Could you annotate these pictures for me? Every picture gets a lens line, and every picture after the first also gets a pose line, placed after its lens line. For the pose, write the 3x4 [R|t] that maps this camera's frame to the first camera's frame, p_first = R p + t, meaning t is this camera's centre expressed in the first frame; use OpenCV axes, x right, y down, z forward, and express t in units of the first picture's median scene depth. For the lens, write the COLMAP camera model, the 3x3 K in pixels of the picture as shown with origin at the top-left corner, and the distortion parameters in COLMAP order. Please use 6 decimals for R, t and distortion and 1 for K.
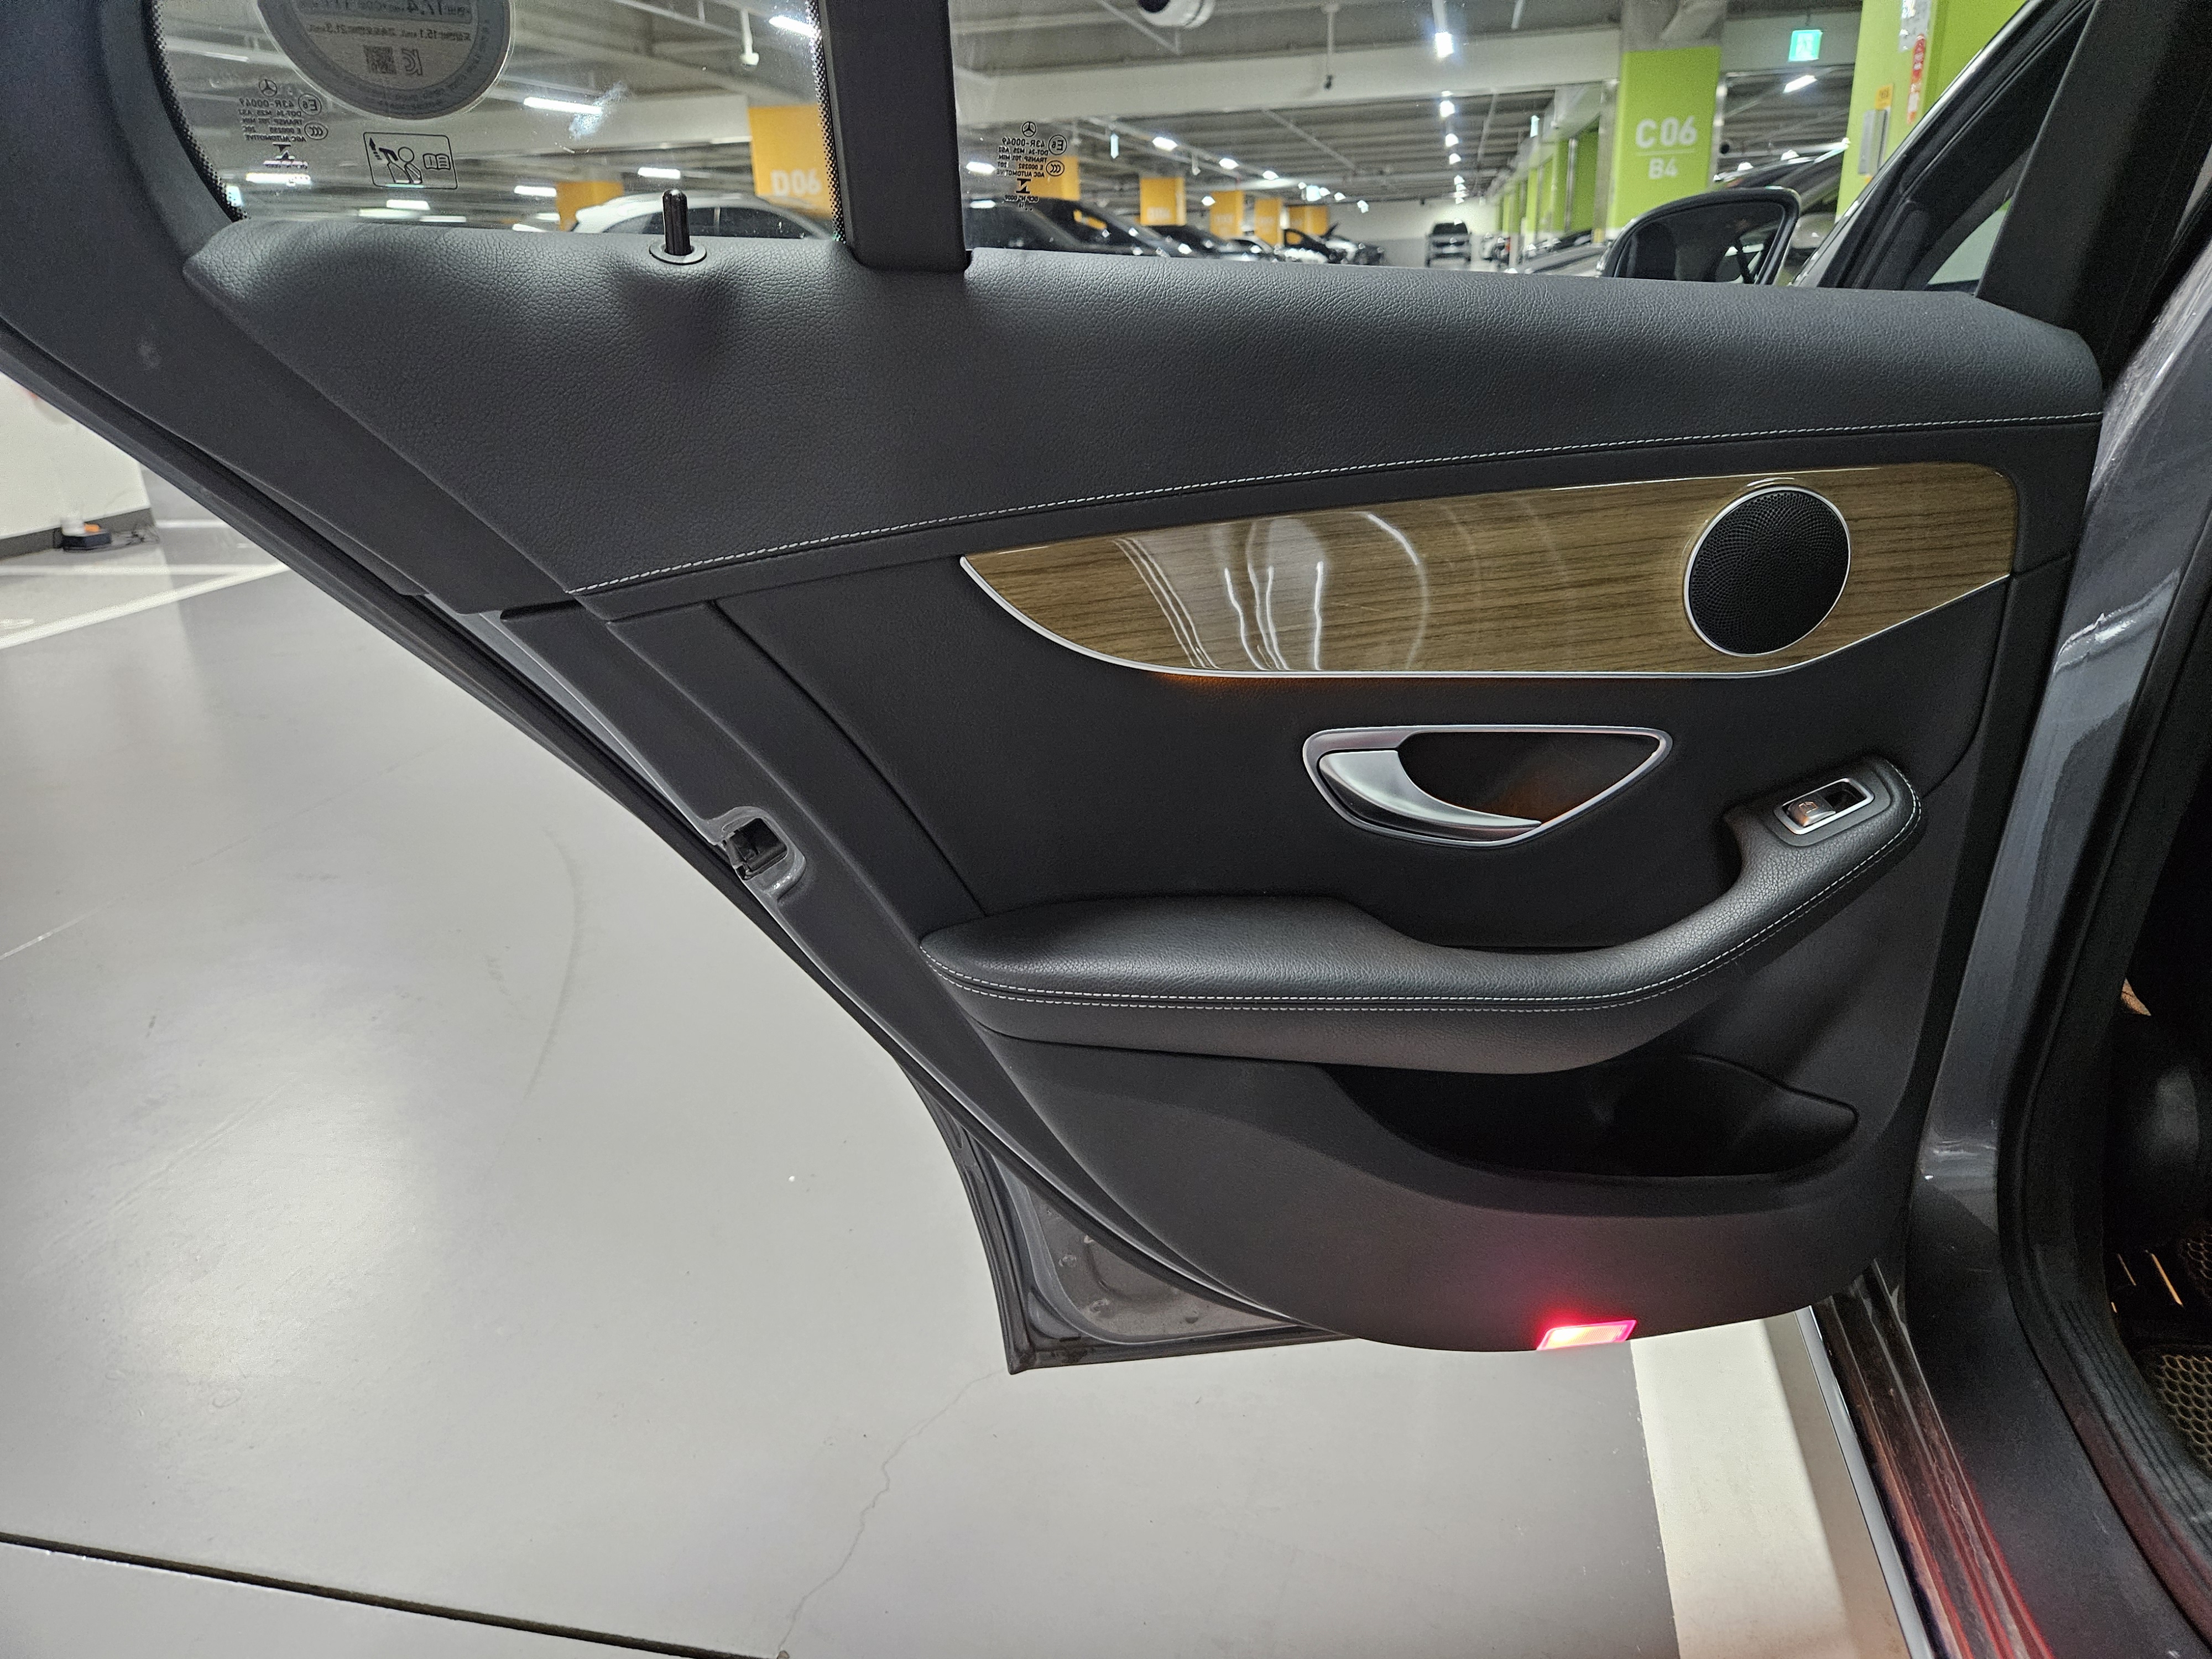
lens RADIAL K [[1527.5, 0, 1097.4], [0, 1527.5, 838.0], [0, 0, 1]] dist [0.037542, -0.005419]
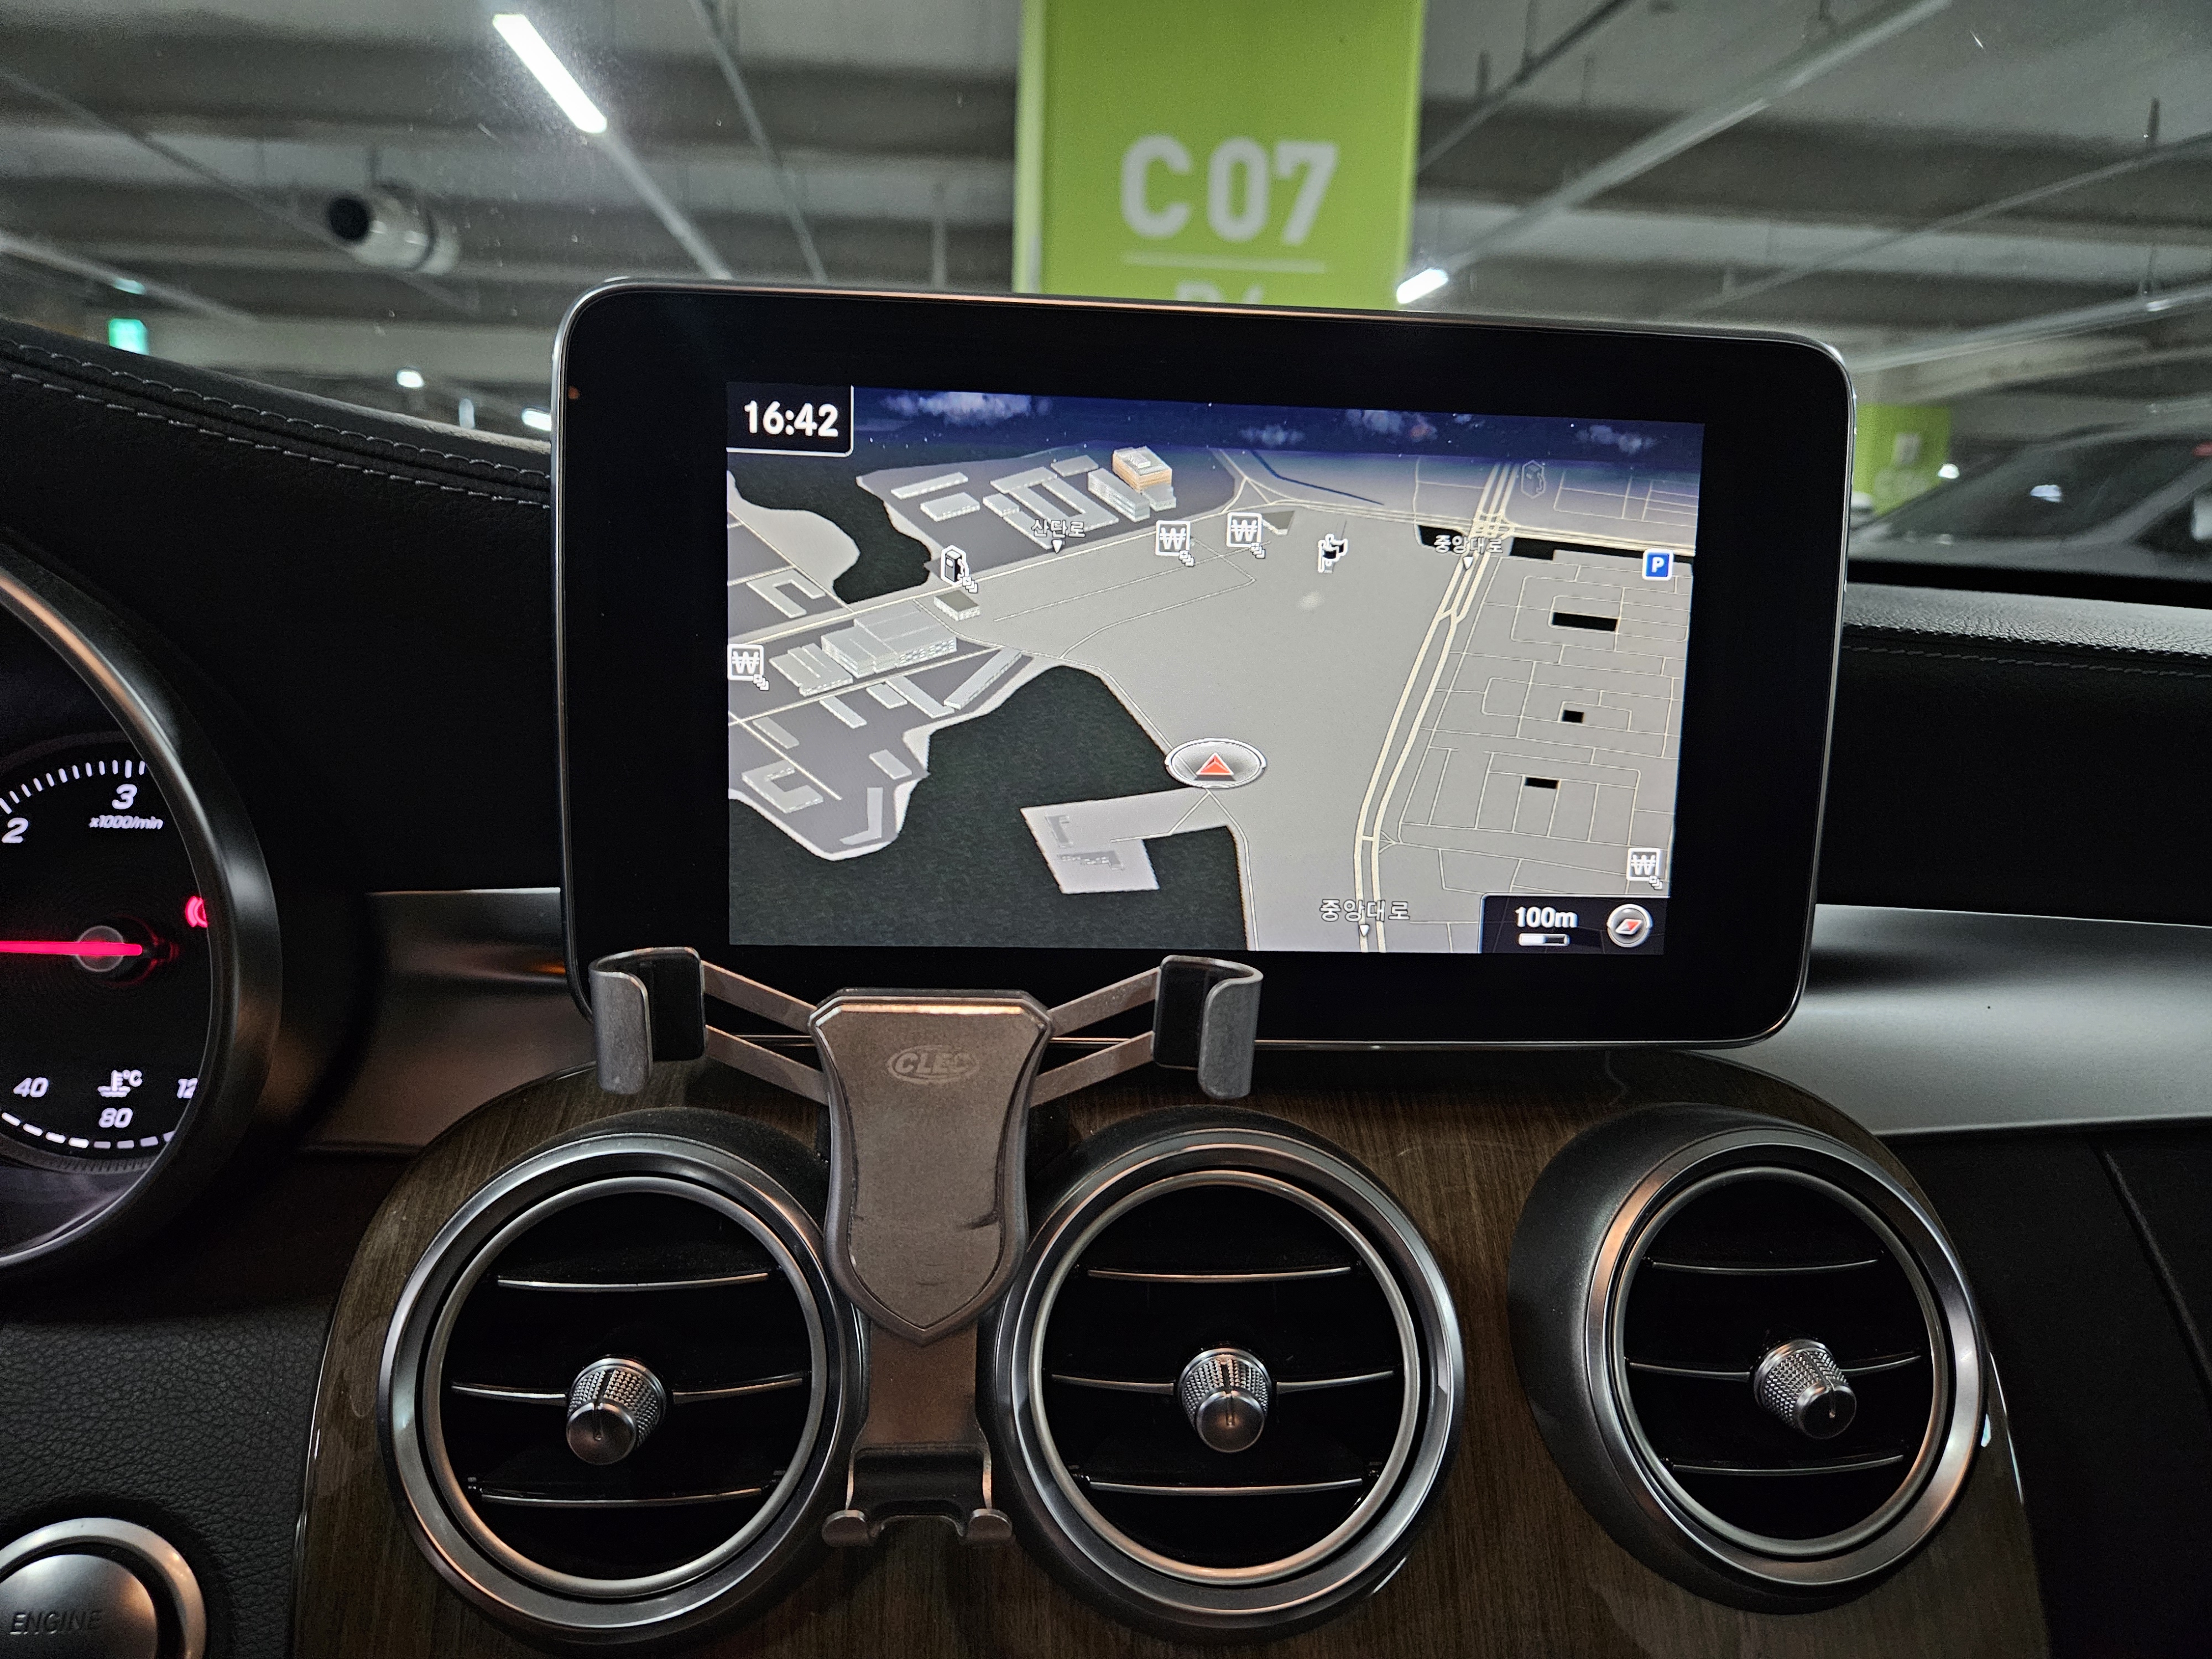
lens RADIAL K [[1560.7, 0, 1095.1], [0, 1560.7, 841.1], [0, 0, 1]] dist [0.042120, -0.044317]
pose [[0.947746, 0.009456, 0.318885, 0.068252], [0.048490, 0.983678, -0.173283, -0.021576], [-0.315318, 0.179691, 0.931818, 0.060097]]
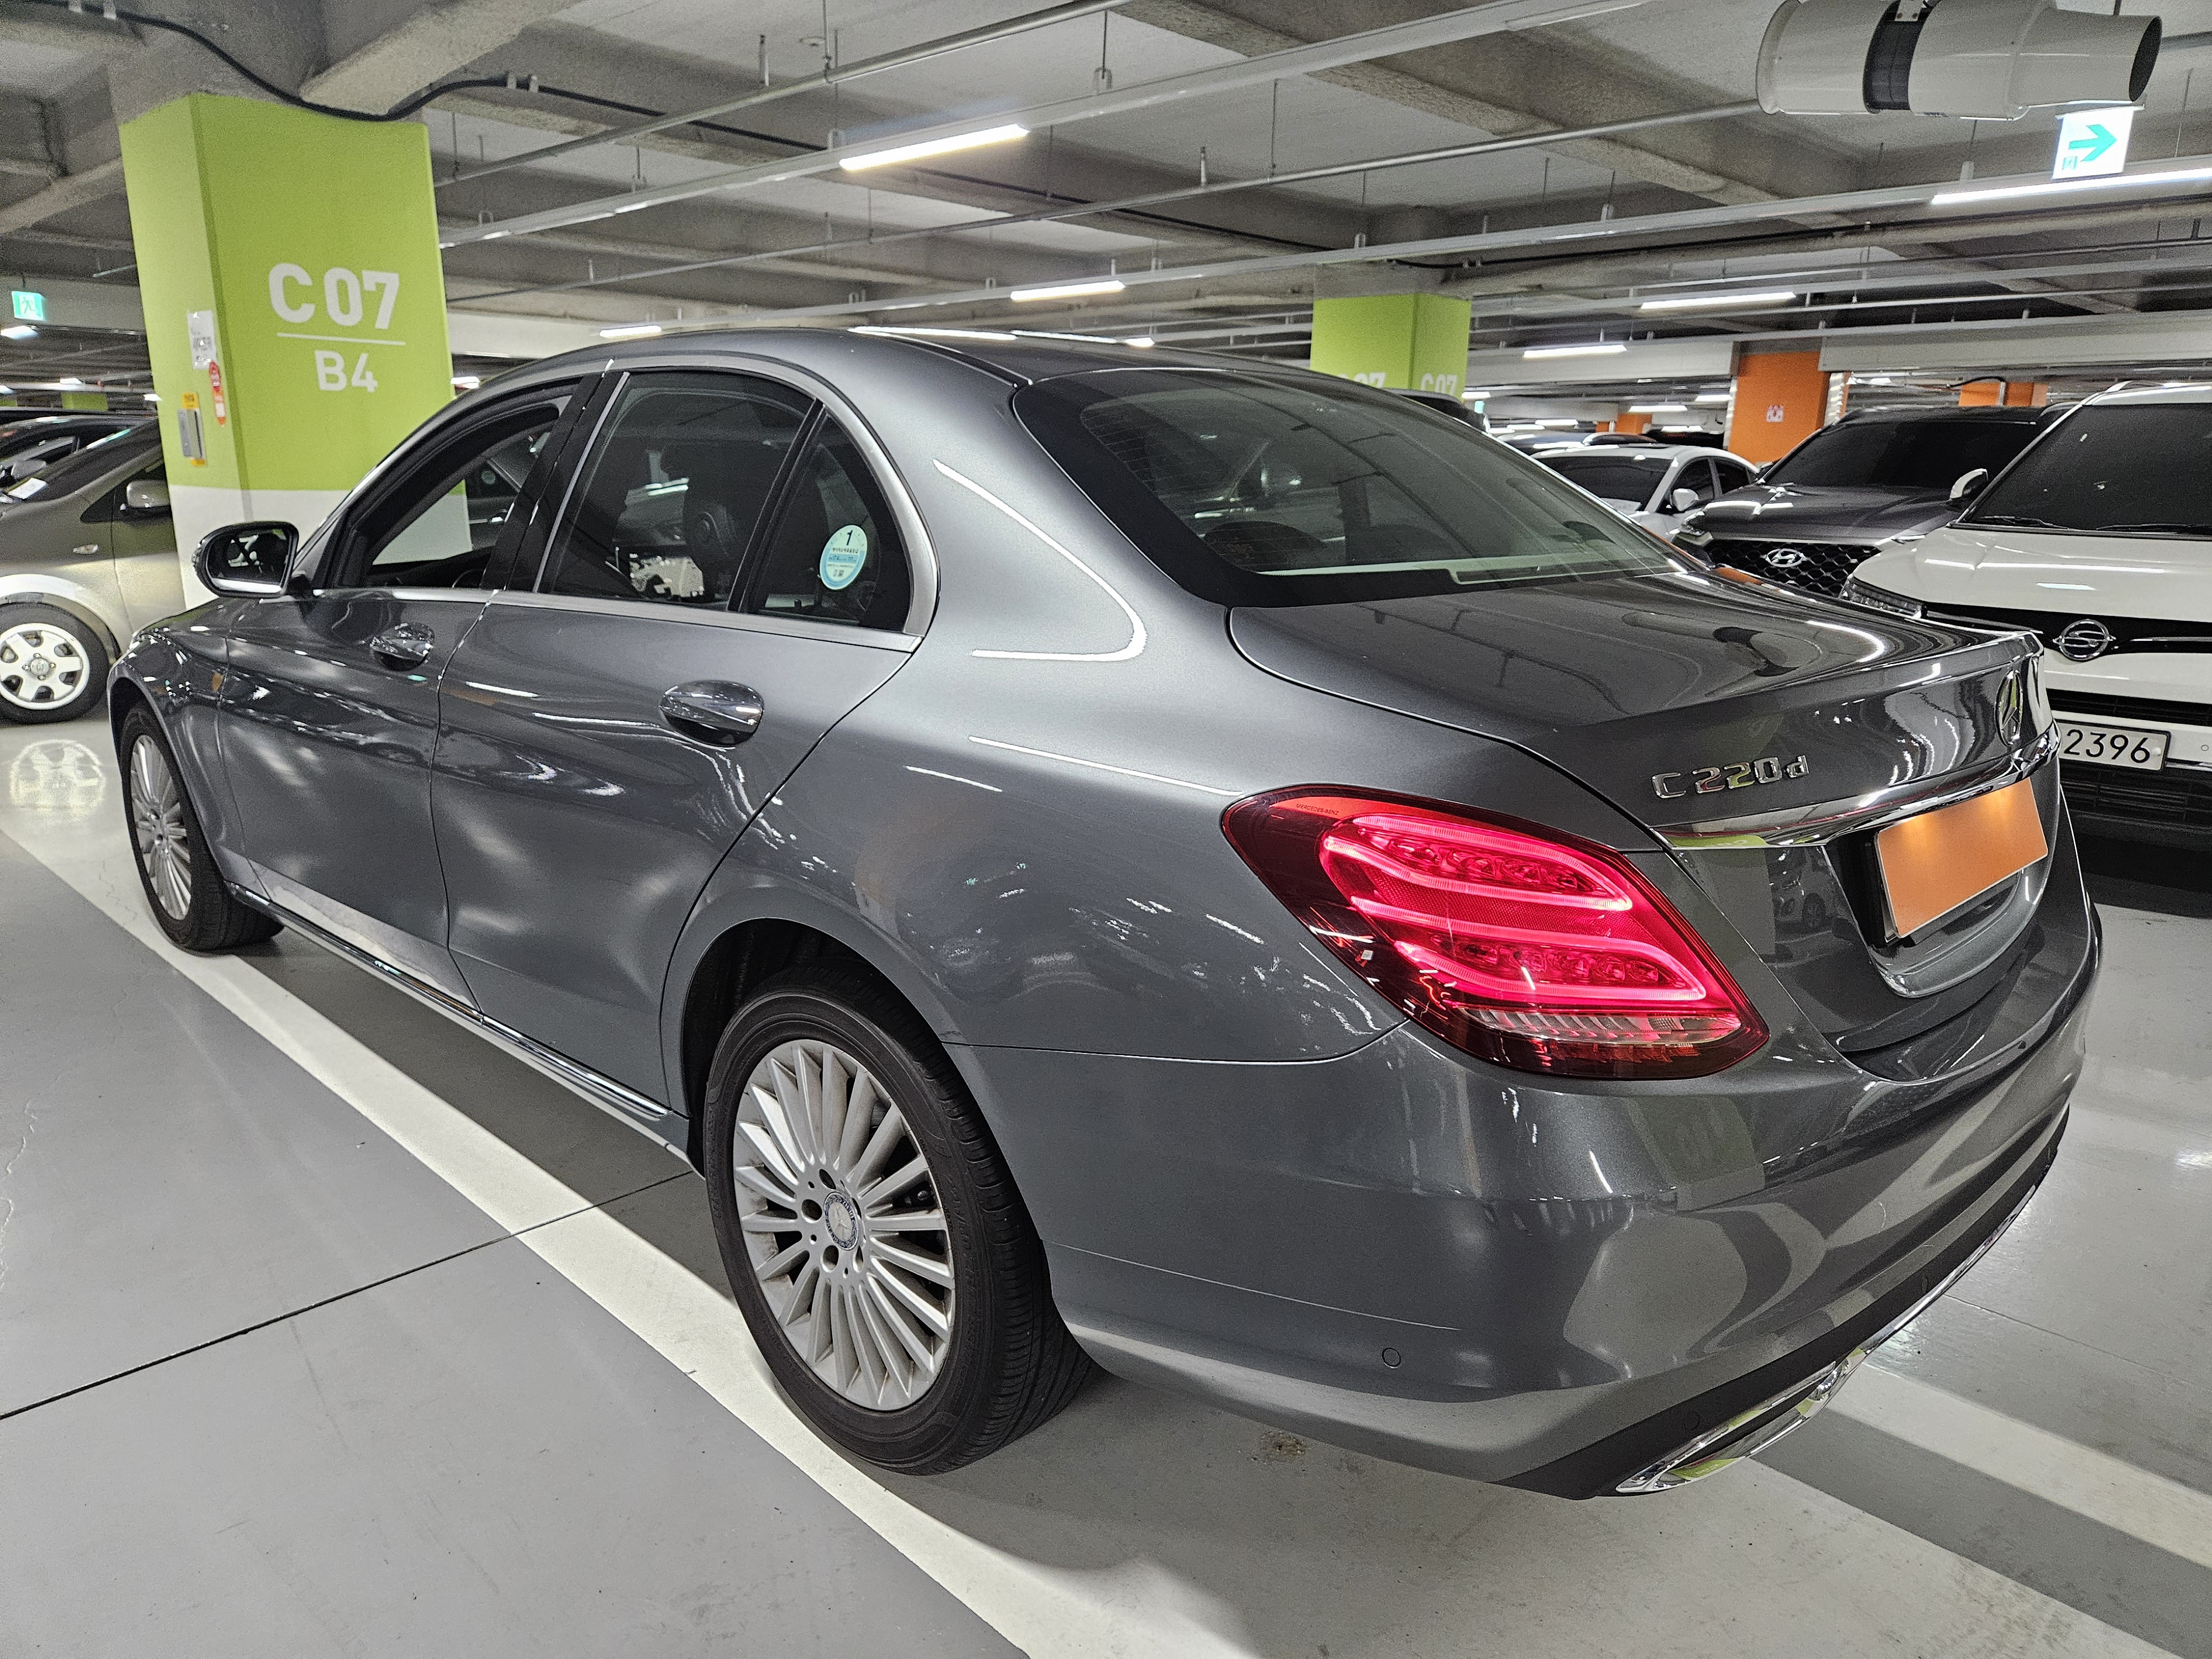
lens RADIAL K [[1506.3, 0, 1110.2], [0, 1506.3, 889.2], [0, 0, 1]] dist [0.039827, -0.036282]
pose [[0.530589, -0.184118, 0.827391, -0.050395], [0.268415, 0.962386, 0.042029, 0.015908], [-0.804008, 0.199784, 0.560051, -0.058951]]
